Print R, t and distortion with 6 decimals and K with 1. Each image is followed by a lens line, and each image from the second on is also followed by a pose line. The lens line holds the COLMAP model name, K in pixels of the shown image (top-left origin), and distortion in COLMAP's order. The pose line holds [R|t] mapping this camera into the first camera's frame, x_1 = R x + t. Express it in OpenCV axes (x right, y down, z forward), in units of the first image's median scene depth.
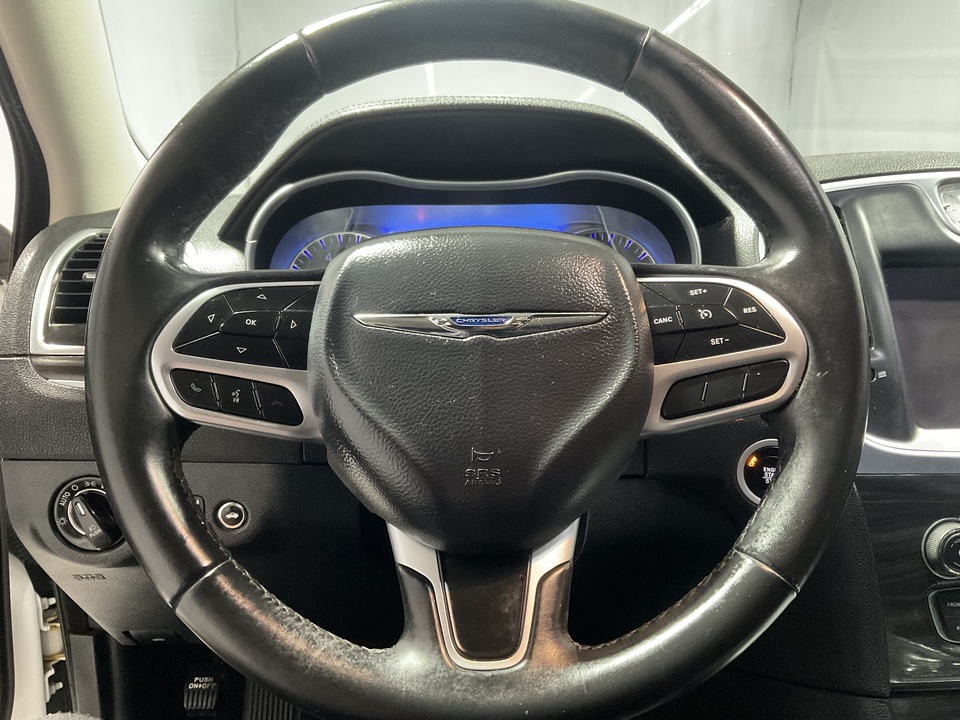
lens RADIAL K [[792.8, 0, 480.3], [0, 792.8, 359.2], [0, 0, 1]] dist [-0.005041, -0.039210]
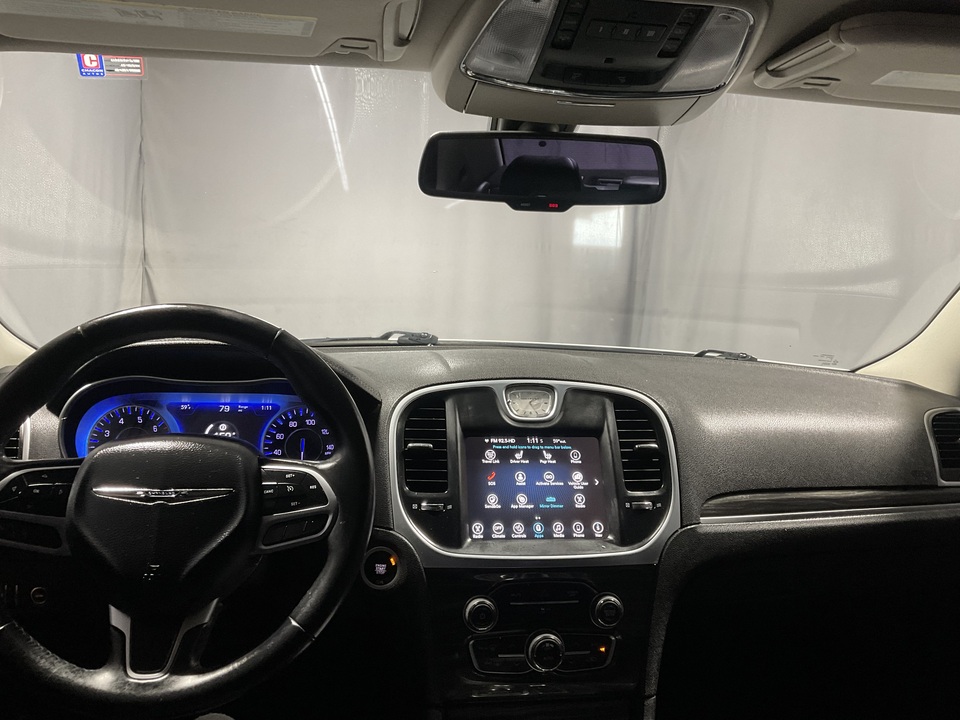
lens RADIAL K [[792.8, 0, 483.3], [0, 792.8, 363.9], [0, 0, 1]] dist [-0.005041, -0.039210]
pose [[0.994580, 0.025853, 0.100709, 0.562162], [-0.019244, 0.997630, -0.066055, -0.244761], [-0.102178, 0.063759, 0.992721, -0.960450]]
